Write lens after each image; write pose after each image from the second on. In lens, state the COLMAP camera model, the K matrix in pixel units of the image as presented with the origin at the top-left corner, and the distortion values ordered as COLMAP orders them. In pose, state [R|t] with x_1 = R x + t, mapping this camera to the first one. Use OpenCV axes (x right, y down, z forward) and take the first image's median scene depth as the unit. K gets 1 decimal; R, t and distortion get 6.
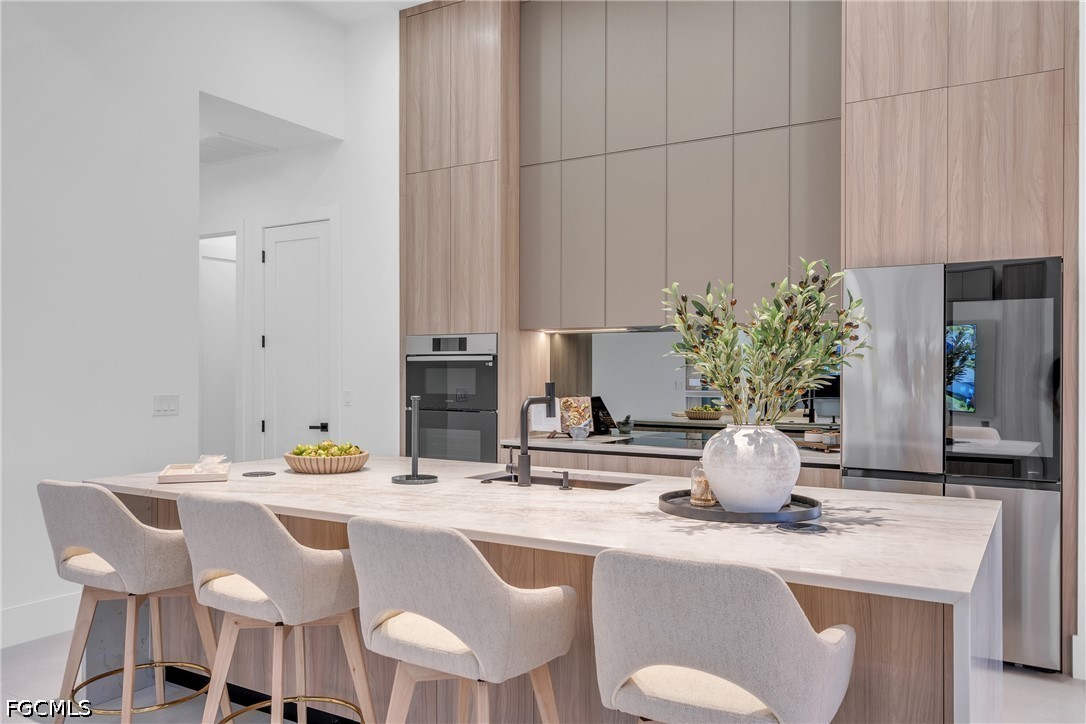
lens RADIAL K [[823.1, 0, 546.9], [0, 823.1, 370.0], [0, 0, 1]] dist [0.011170, 0.003793]
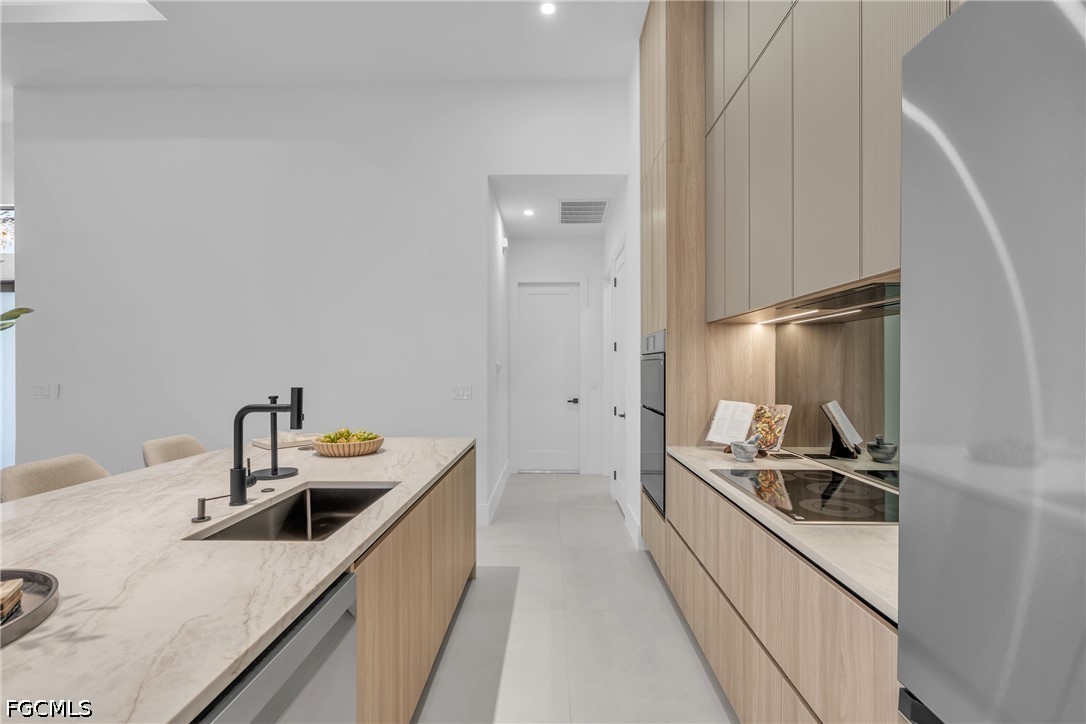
lens RADIAL K [[490.5, 0, 531.3], [0, 490.5, 369.0], [0, 0, 1]] dist [-0.003421, 0.000946]
pose [[0.495195, -0.004099, -0.868772, 0.396777], [0.006772, 0.999977, -0.000858, -0.001596], [0.868755, -0.005458, 0.495211, 0.701223]]
